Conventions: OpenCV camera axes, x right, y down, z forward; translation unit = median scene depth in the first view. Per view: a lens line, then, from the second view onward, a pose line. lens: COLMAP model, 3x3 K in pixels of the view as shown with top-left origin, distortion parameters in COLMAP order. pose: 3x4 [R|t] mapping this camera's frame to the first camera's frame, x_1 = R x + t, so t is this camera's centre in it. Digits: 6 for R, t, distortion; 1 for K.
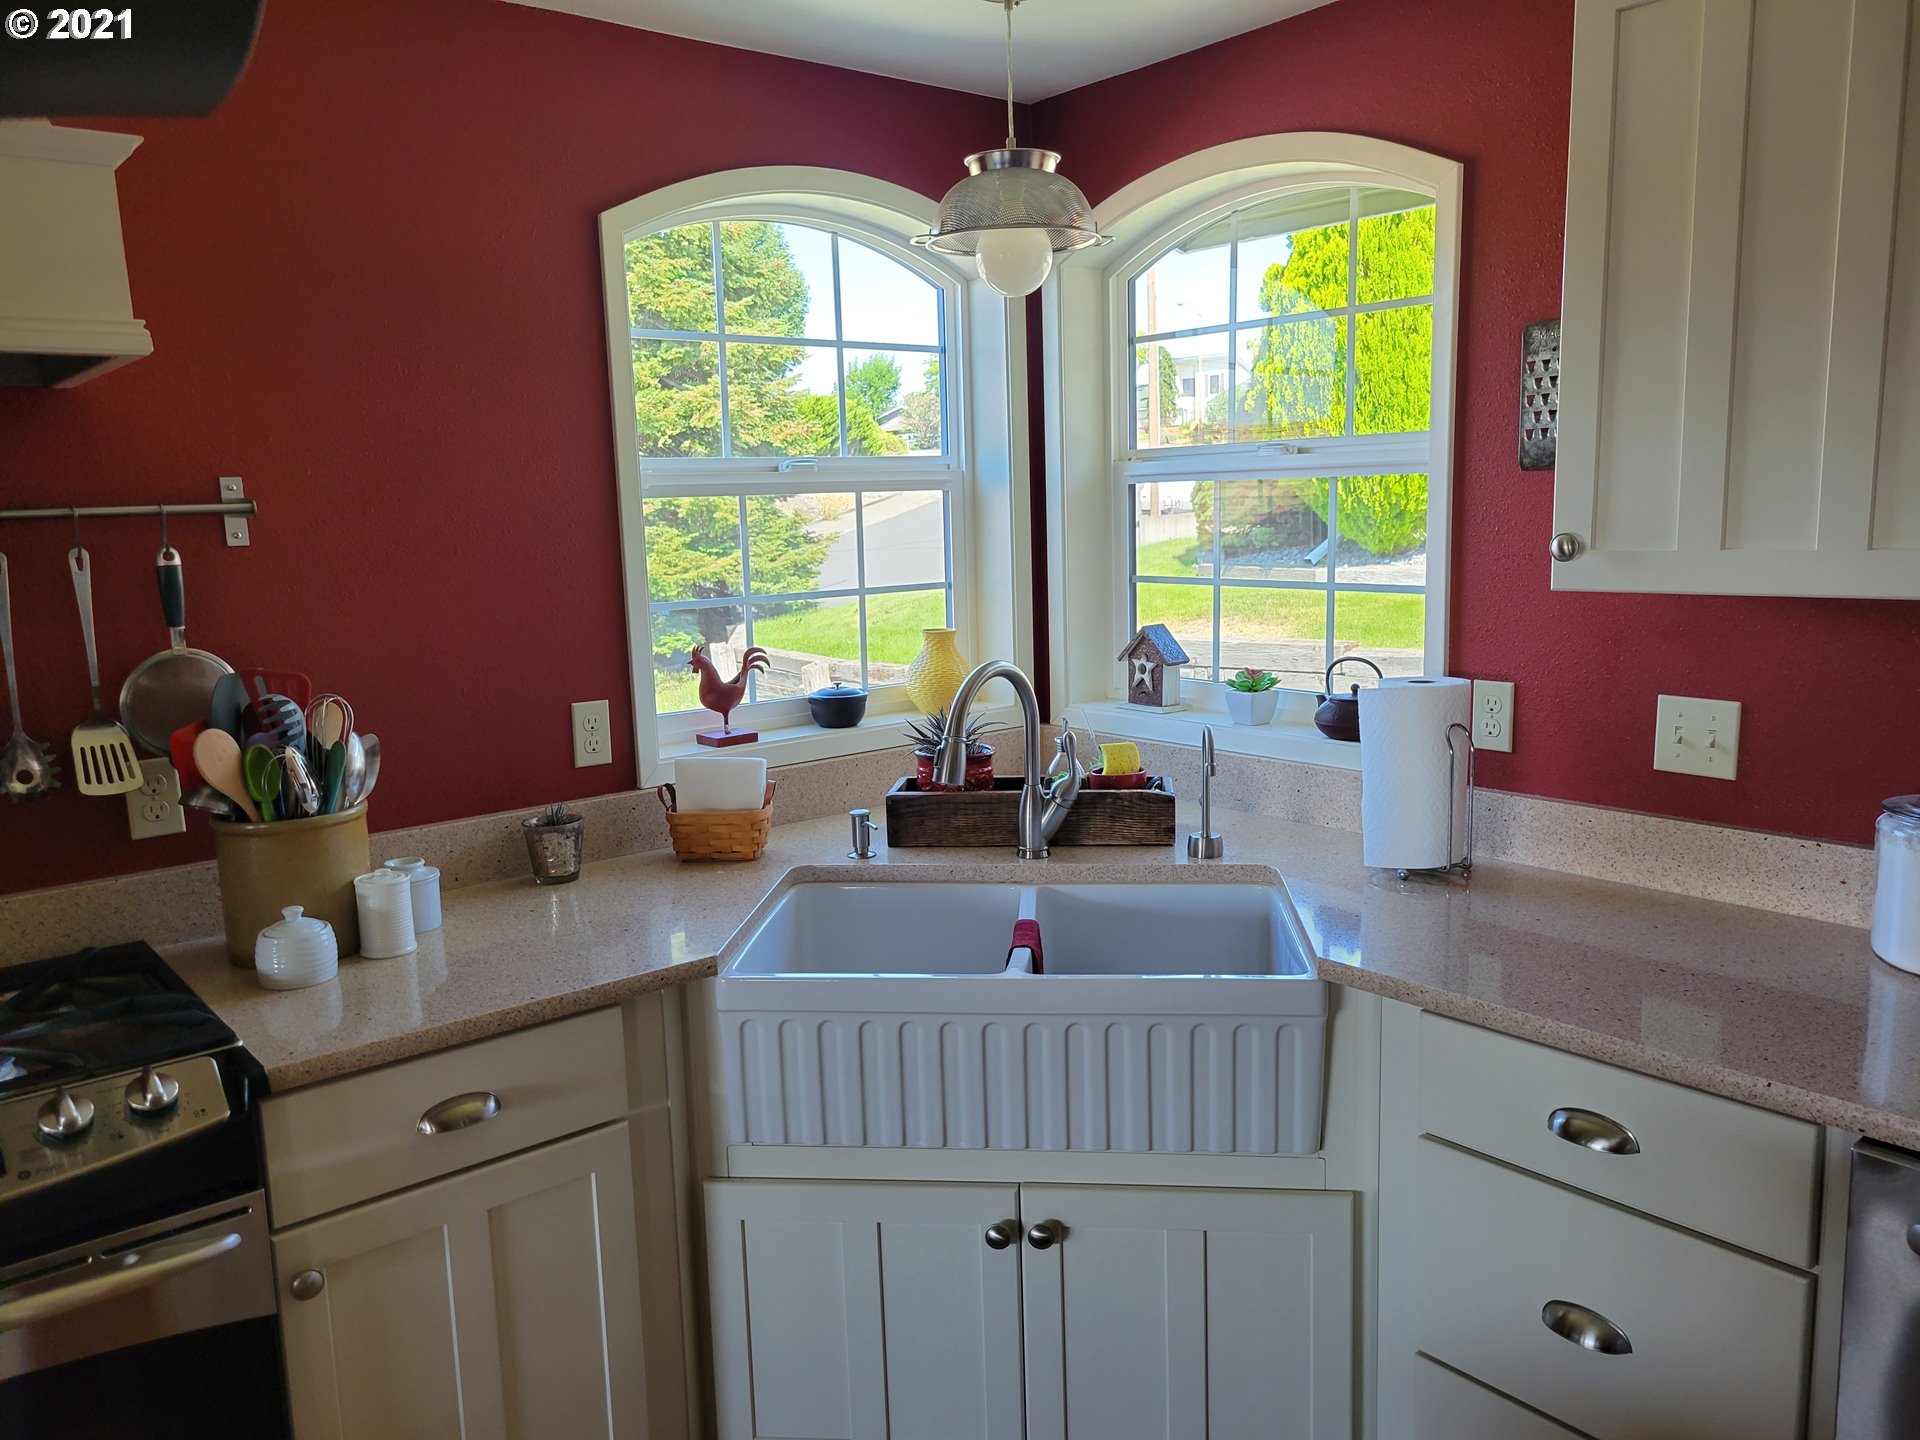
lens RADIAL K [[1454.2, 0, 945.4], [0, 1454.2, 742.4], [0, 0, 1]] dist [0.030536, 0.000490]
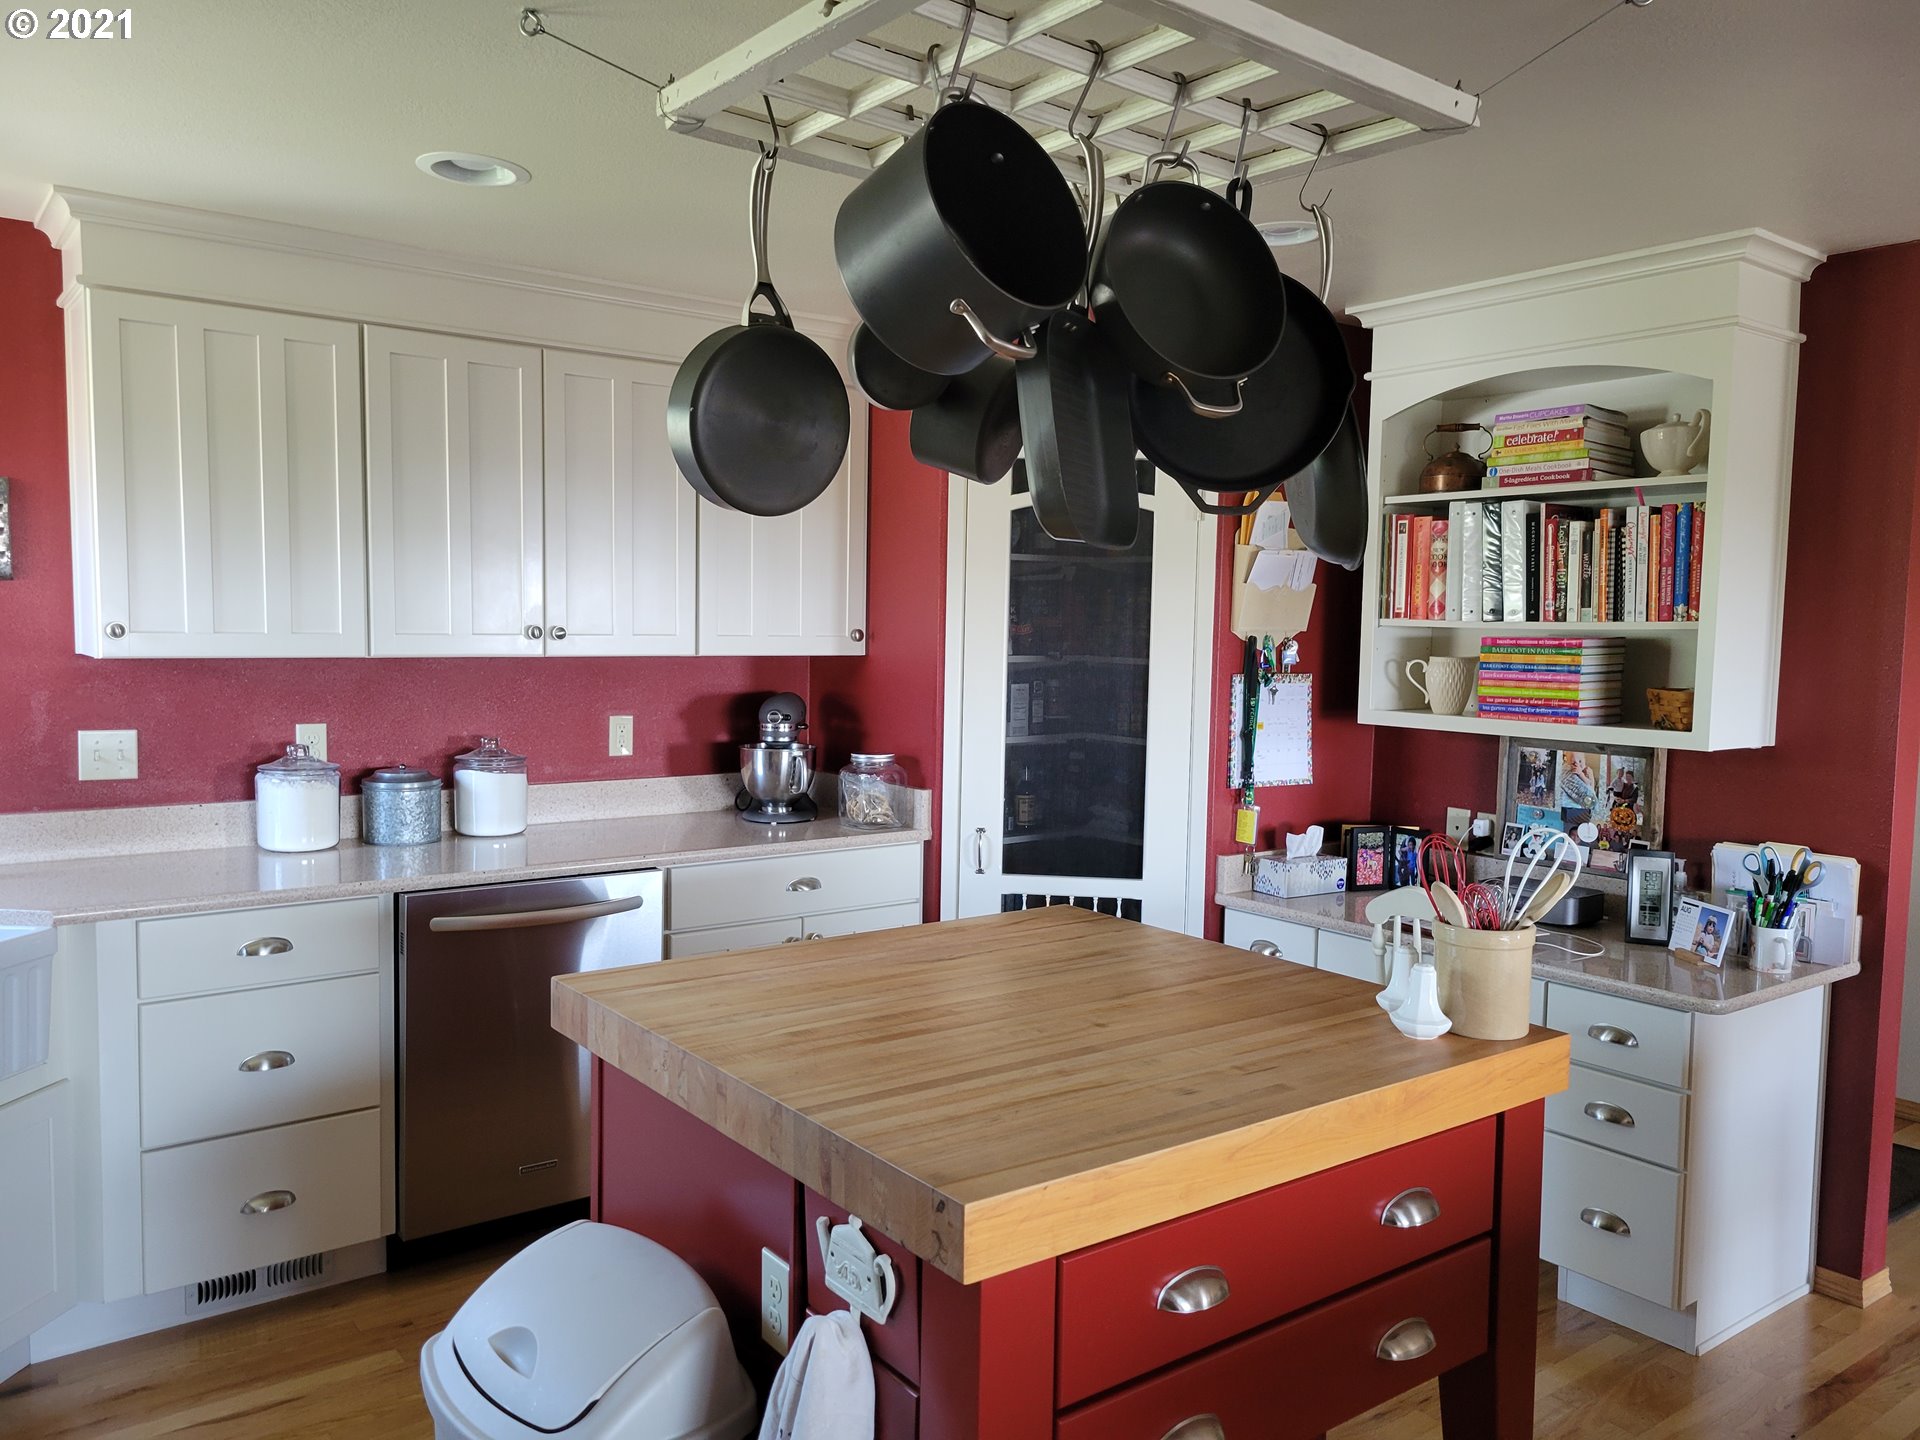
lens RADIAL K [[1463.9, 0, 960.0], [0, 1463.9, 720.0], [0, 0, 1]] dist [0.025591, -0.000267]
pose [[0.034525, -0.038169, 0.998675, -0.895529], [0.146207, 0.988712, 0.032734, 0.035470], [-0.988651, 0.144883, 0.039716, 0.026609]]
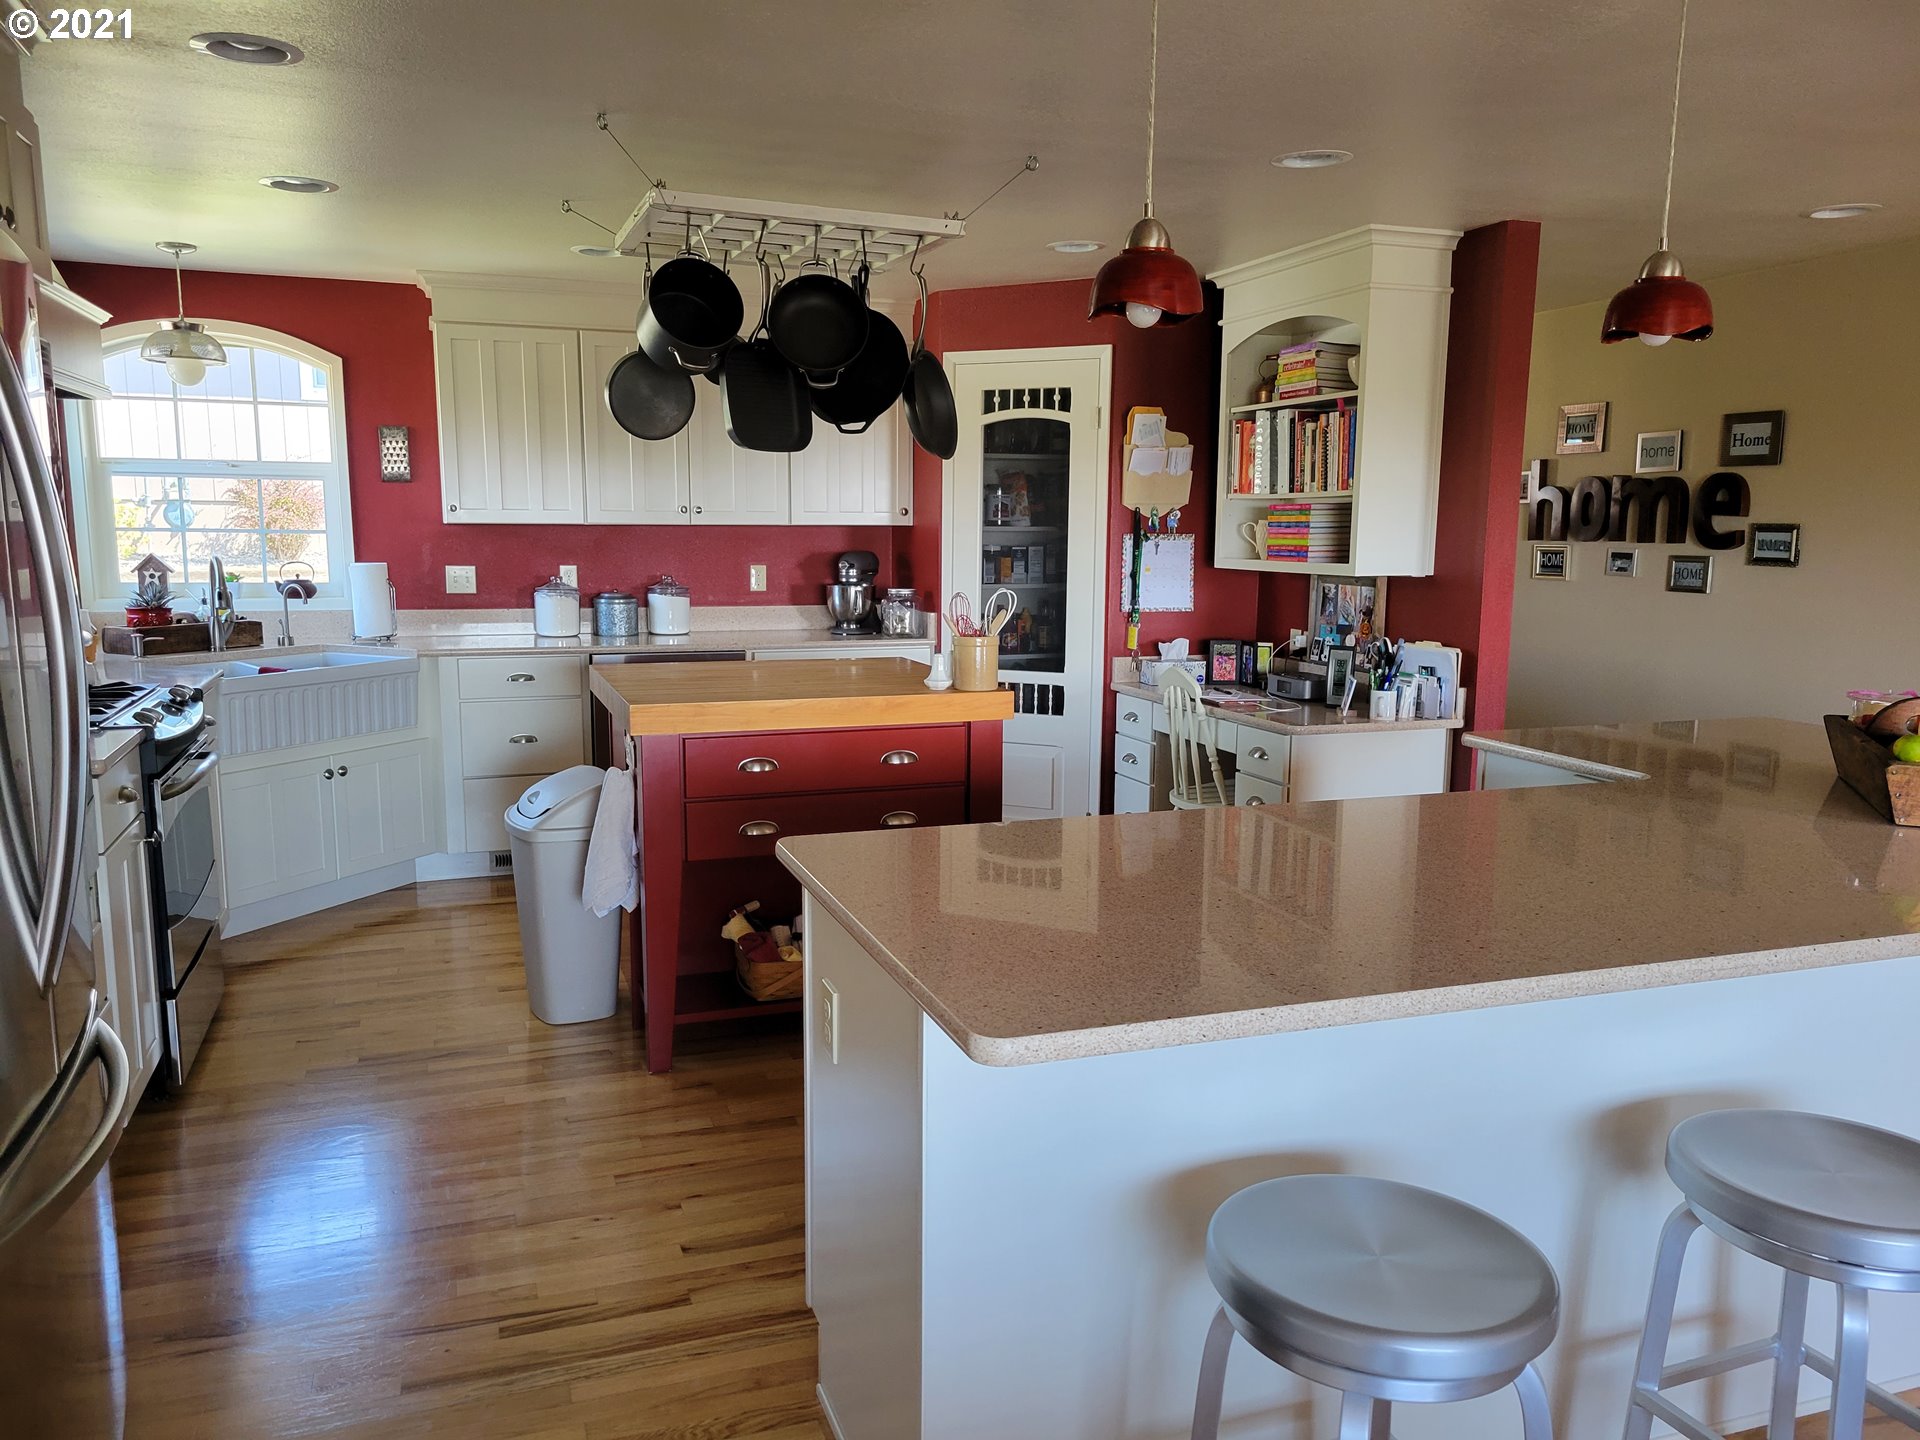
lens RADIAL K [[1454.2, 0, 945.4], [0, 1454.2, 742.4], [0, 0, 1]] dist [0.030536, 0.000490]
pose [[0.338555, -0.109560, 0.934546, -1.604185], [0.138054, 0.988234, 0.065842, 0.217882], [-0.930764, 0.106726, 0.349697, -0.719591]]
